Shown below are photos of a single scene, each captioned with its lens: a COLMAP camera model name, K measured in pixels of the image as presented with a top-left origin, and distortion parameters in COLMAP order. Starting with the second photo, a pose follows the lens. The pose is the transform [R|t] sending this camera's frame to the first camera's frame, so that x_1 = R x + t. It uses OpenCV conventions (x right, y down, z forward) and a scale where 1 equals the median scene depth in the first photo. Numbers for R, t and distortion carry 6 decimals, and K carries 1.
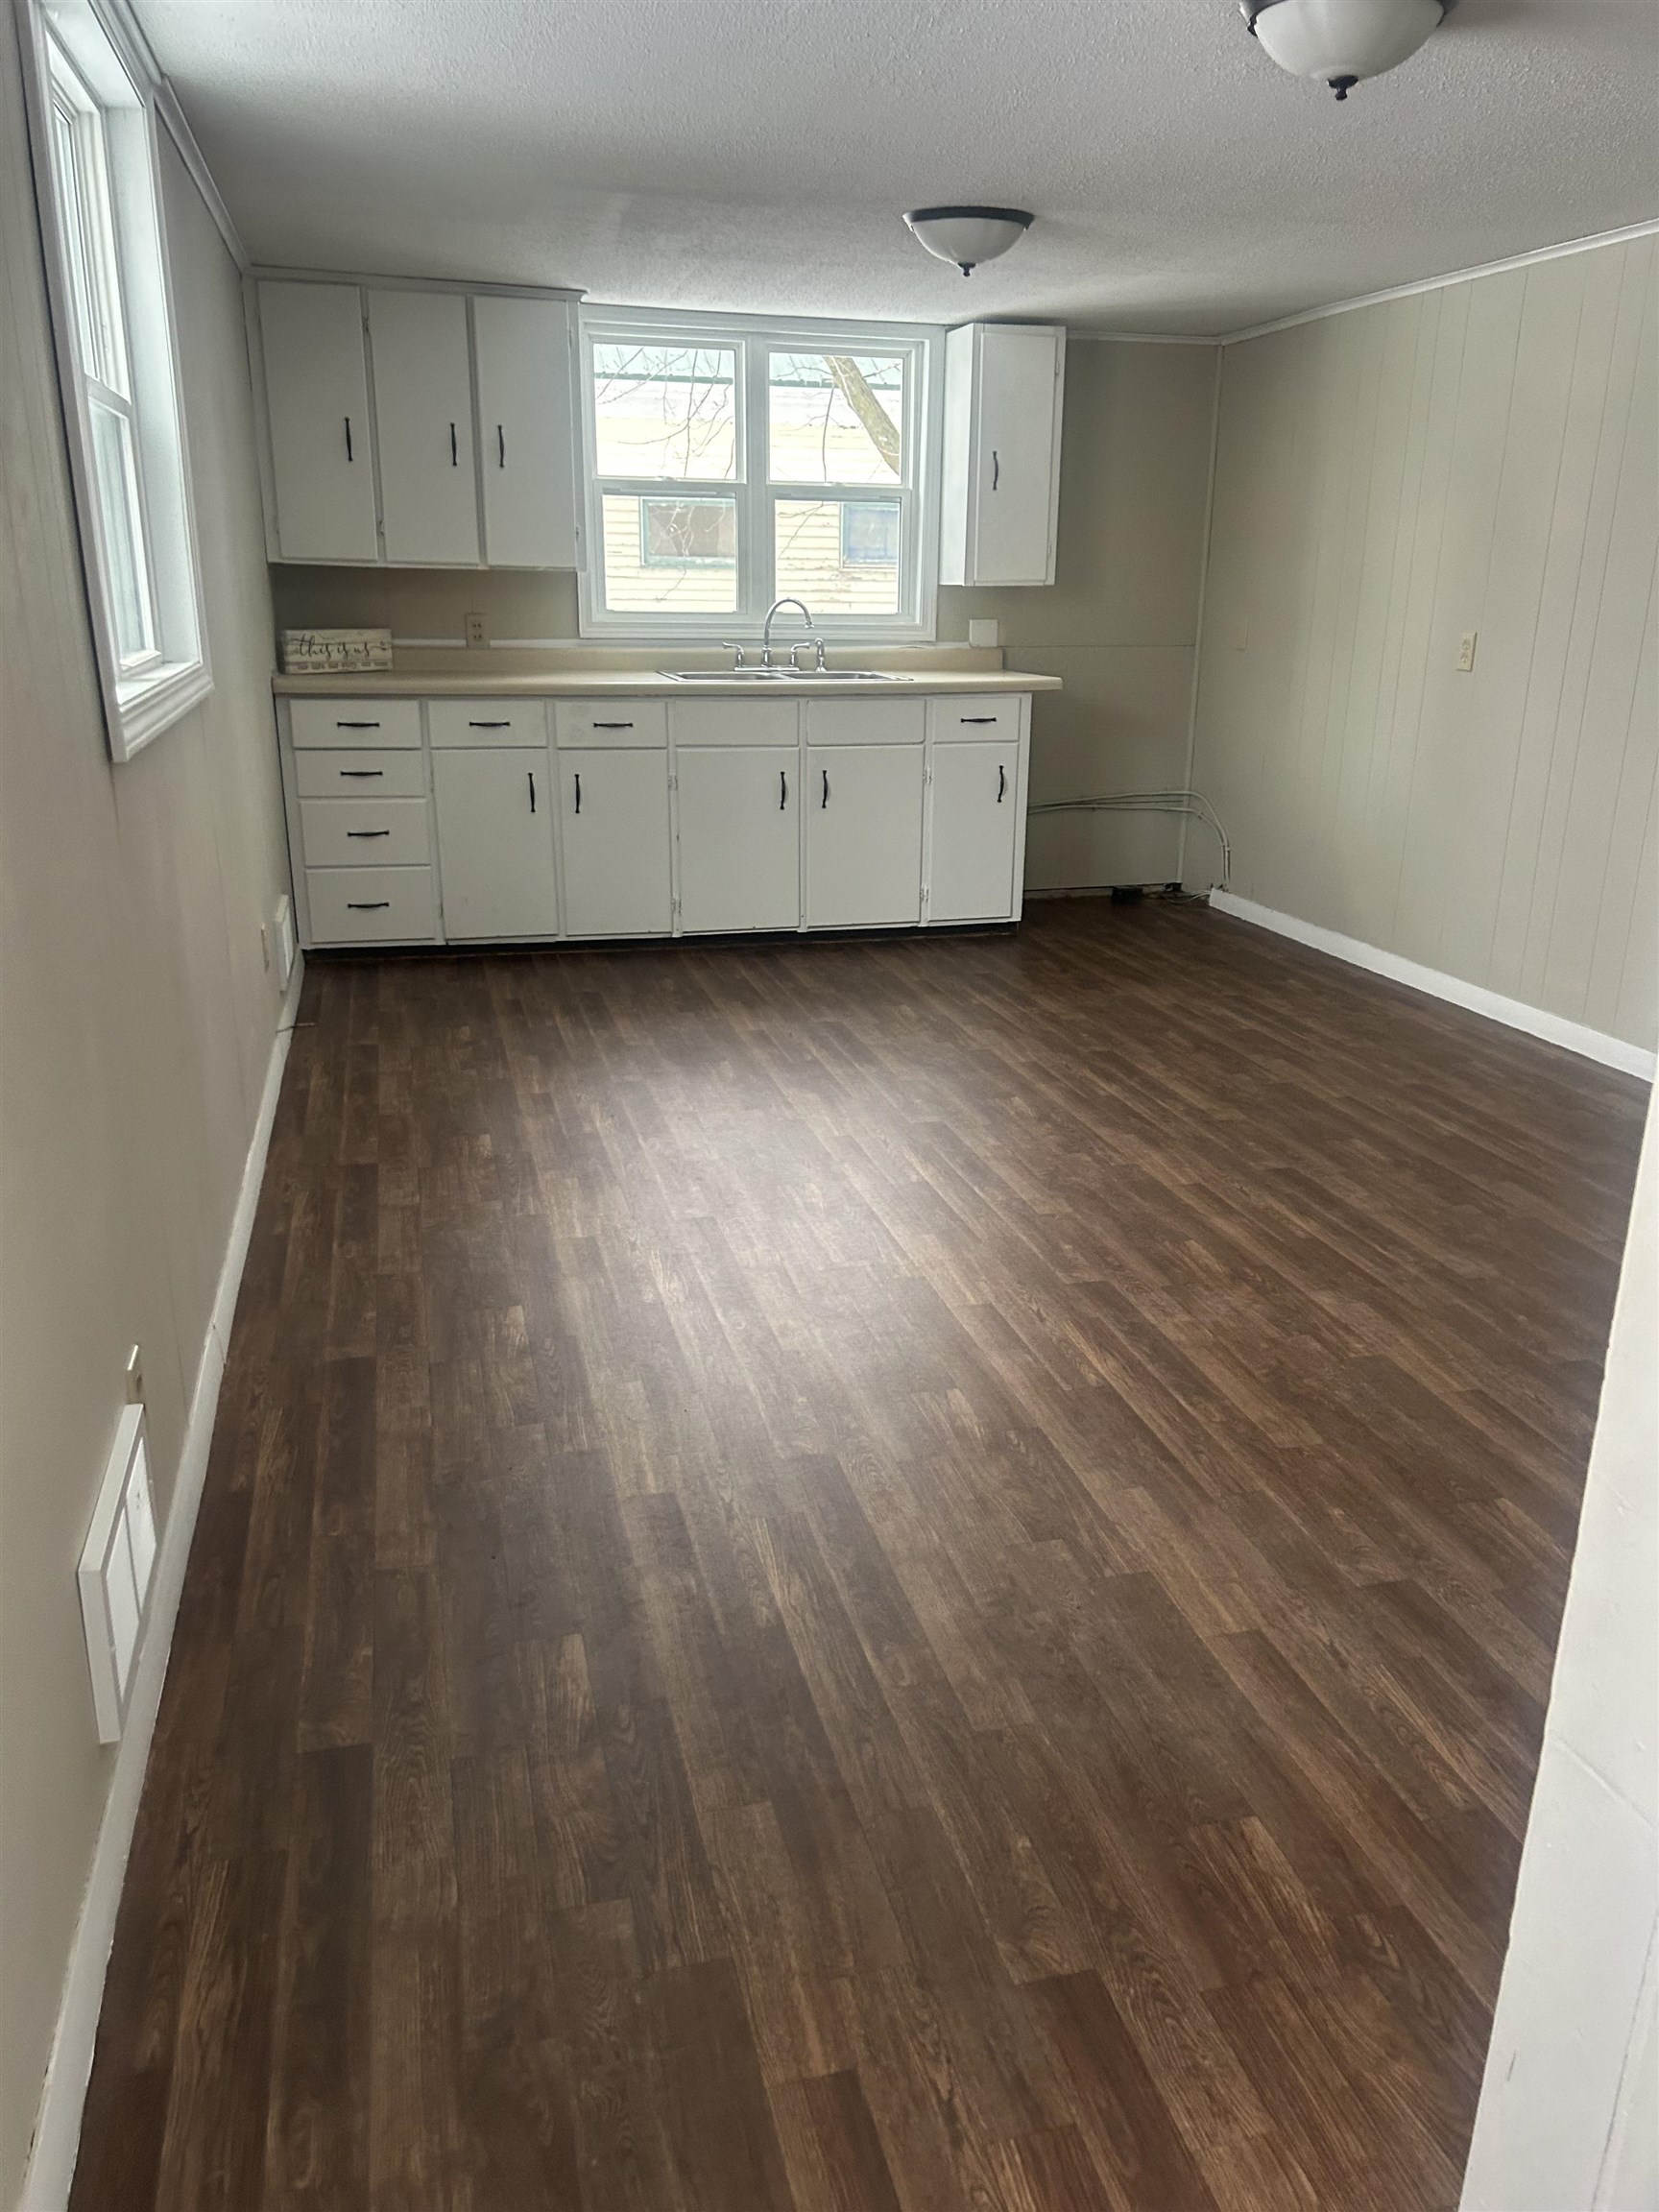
lens RADIAL K [[1687.2, 0, 841.4], [0, 1687.2, 1117.7], [0, 0, 1]] dist [0.097513, -0.105946]
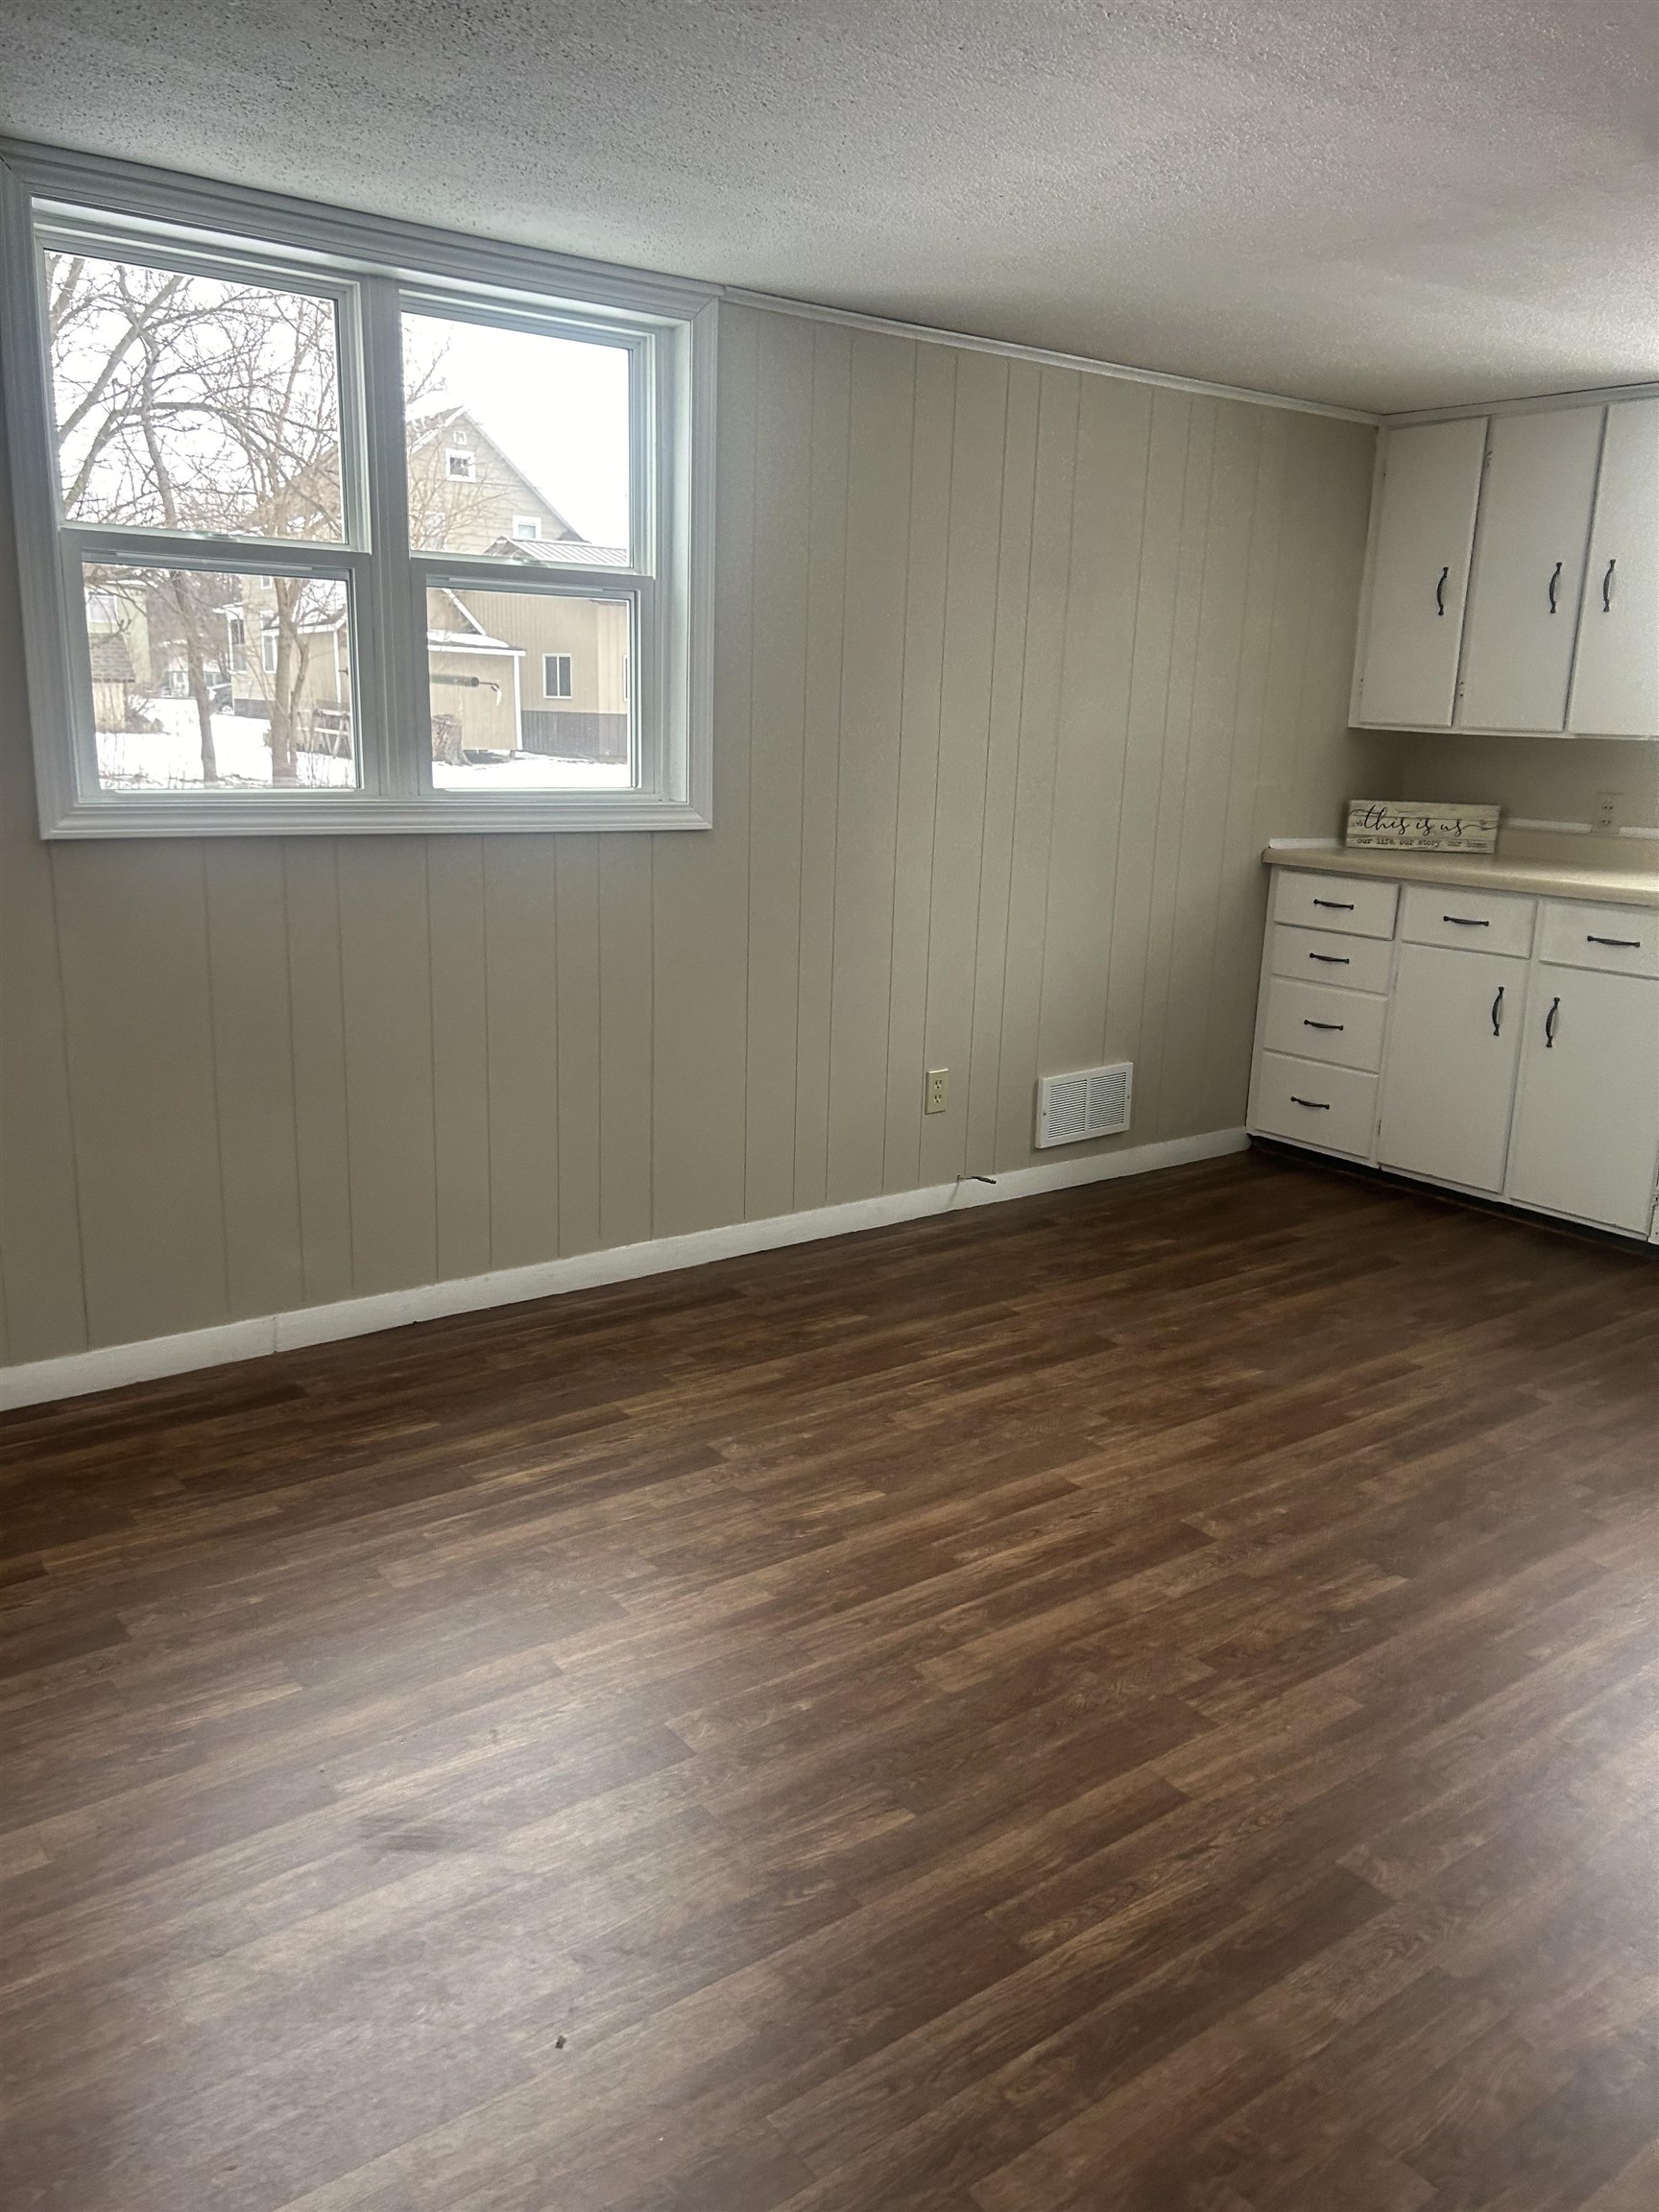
lens RADIAL K [[1678.8, 0, 831.7], [0, 1678.8, 1123.2], [0, 0, 1]] dist [0.049305, -0.061060]
pose [[0.368574, 0.223485, -0.902335, 0.746194], [-0.311163, 0.944338, 0.106788, -0.231986], [0.875974, 0.241414, 0.417598, 0.743740]]
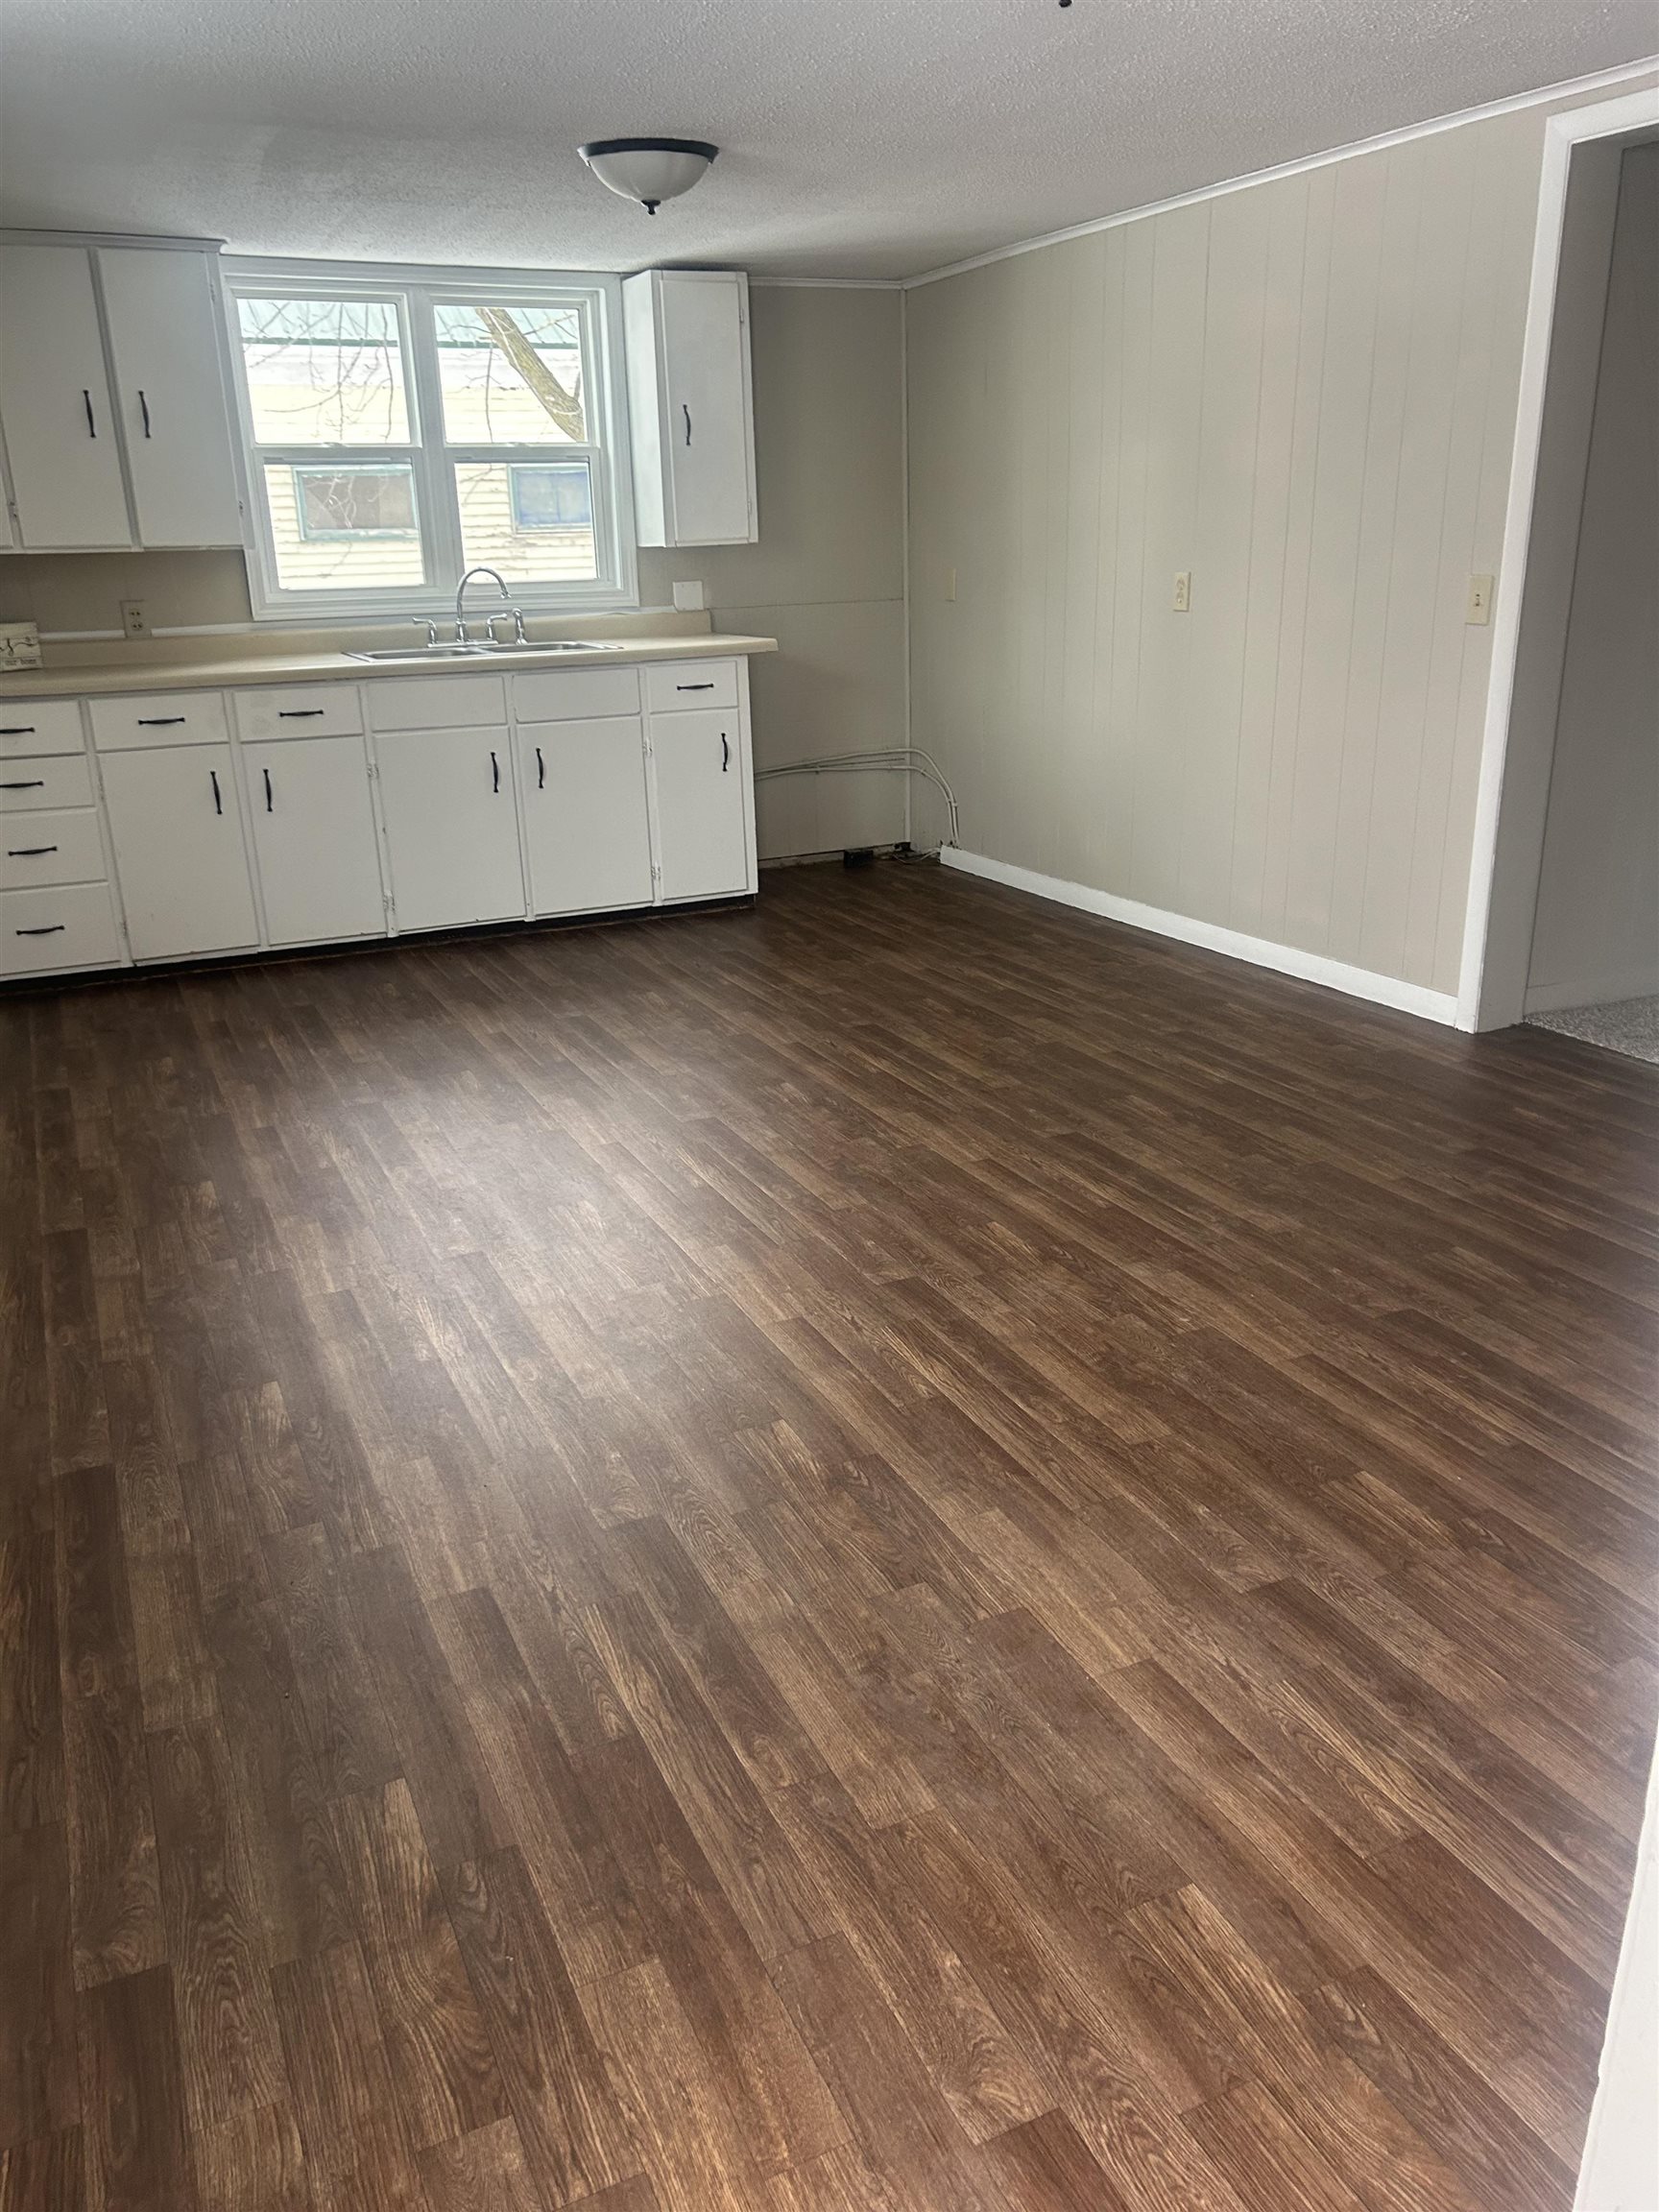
lens RADIAL K [[1697.7, 0, 829.5], [0, 1697.7, 1106.0], [0, 0, 1]] dist [0.055246, -0.049968]
pose [[0.983579, -0.094831, 0.153556, -0.028364], [0.092712, 0.995473, 0.020919, -0.023685], [-0.154844, -0.006339, 0.987919, 0.075340]]
